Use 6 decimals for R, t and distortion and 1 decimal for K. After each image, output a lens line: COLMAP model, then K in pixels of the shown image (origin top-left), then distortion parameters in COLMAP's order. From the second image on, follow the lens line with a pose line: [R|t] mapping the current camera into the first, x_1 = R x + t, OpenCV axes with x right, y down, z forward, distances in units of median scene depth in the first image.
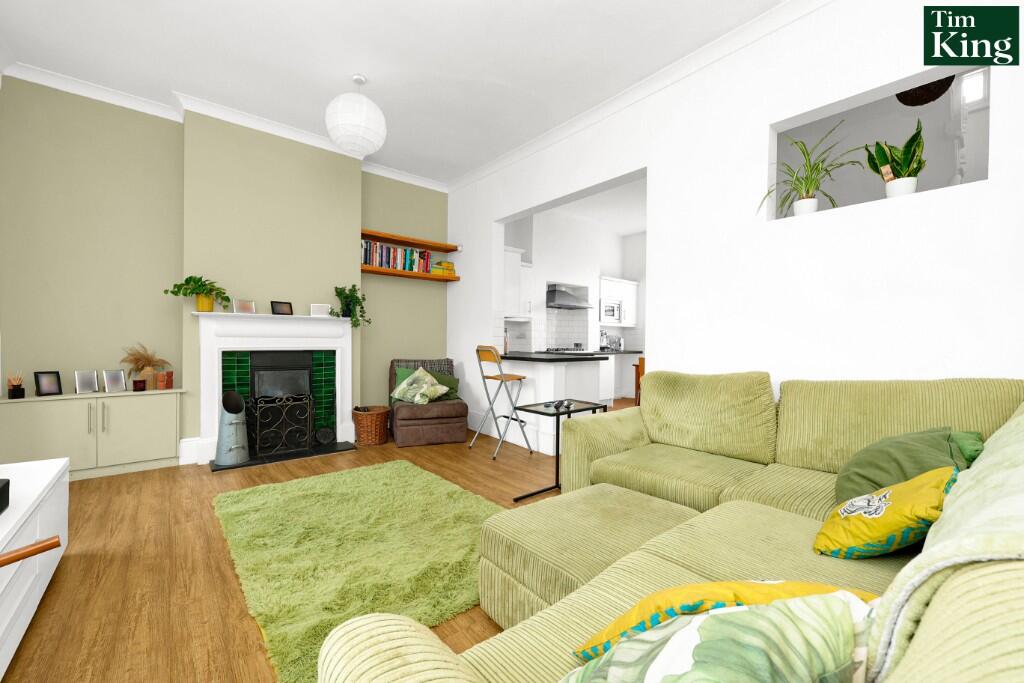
lens RADIAL K [[411.9, 0, 511.1], [0, 411.9, 343.8], [0, 0, 1]] dist [0.001488, -0.000086]
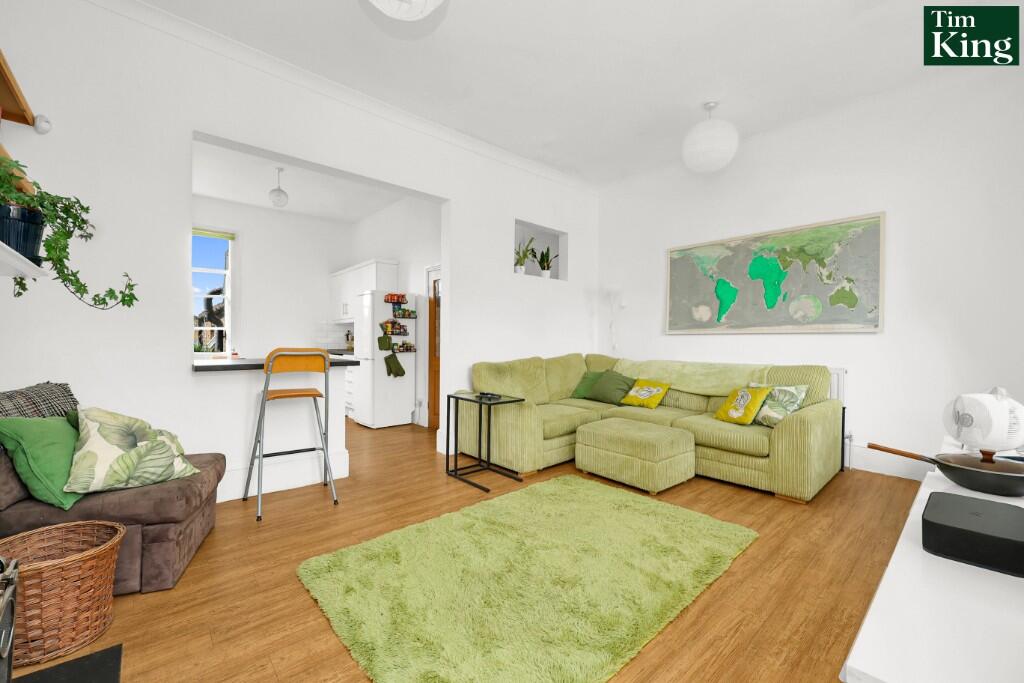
lens RADIAL K [[415.8, 0, 509.6], [0, 415.8, 344.1], [0, 0, 1]] dist [0.001273, 0.000123]
pose [[-0.028178, -0.016478, 0.999467, -0.612262], [0.001262, 0.999863, 0.016520, -0.010169], [-0.999602, 0.001726, -0.028153, 0.560606]]
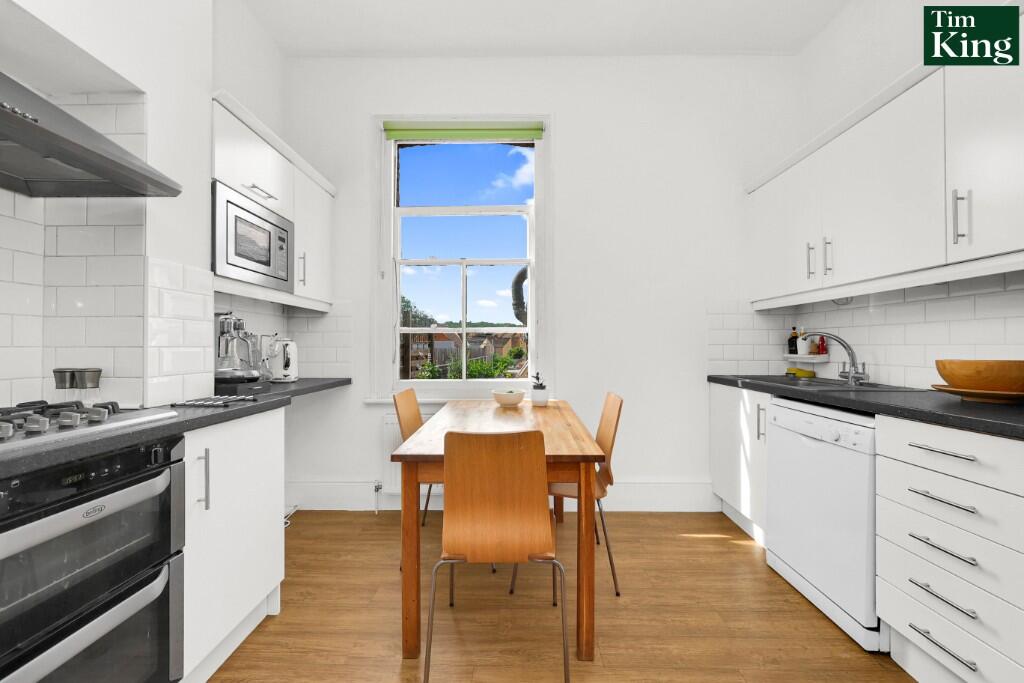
lens RADIAL K [[411.9, 0, 511.1], [0, 411.9, 343.8], [0, 0, 1]] dist [0.001488, -0.000086]
pose [[0.649947, -0.006671, 0.759950, 0.206367], [0.010872, 0.999941, -0.000521, -0.015939], [-0.759902, 0.008600, 0.649981, 1.009366]]
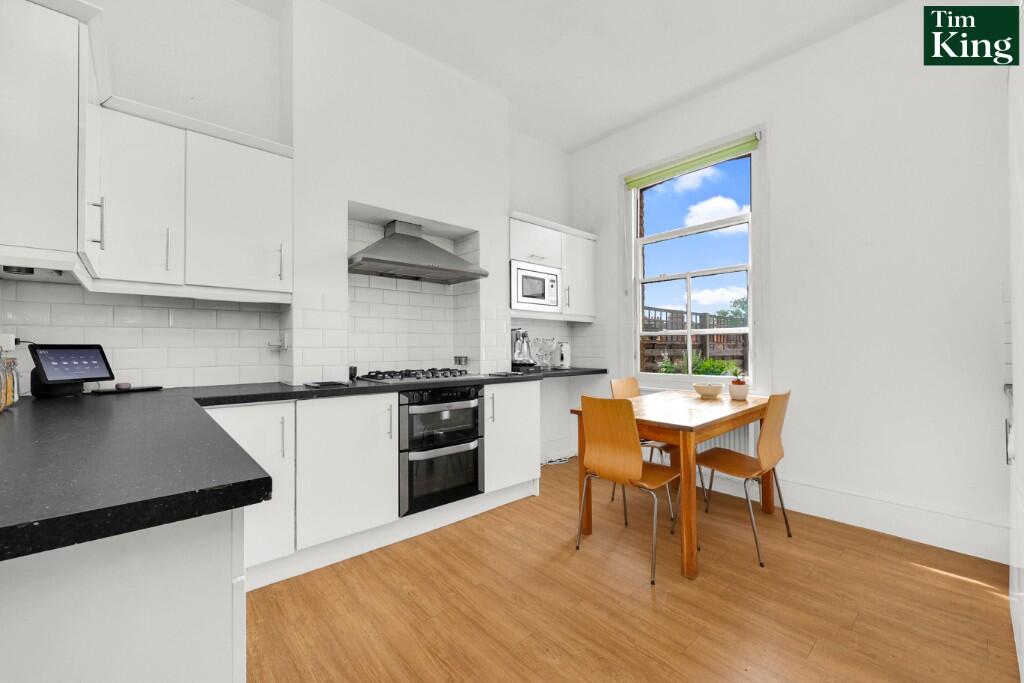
lens RADIAL K [[417.5, 0, 512.0], [0, 417.5, 348.4], [0, 0, 1]] dist [0.000876, -0.000008]
pose [[0.999579, -0.013333, 0.025779, 0.290799], [0.013395, 0.999908, -0.002233, -0.012114], [-0.025747, 0.002578, 0.999665, 0.752750]]
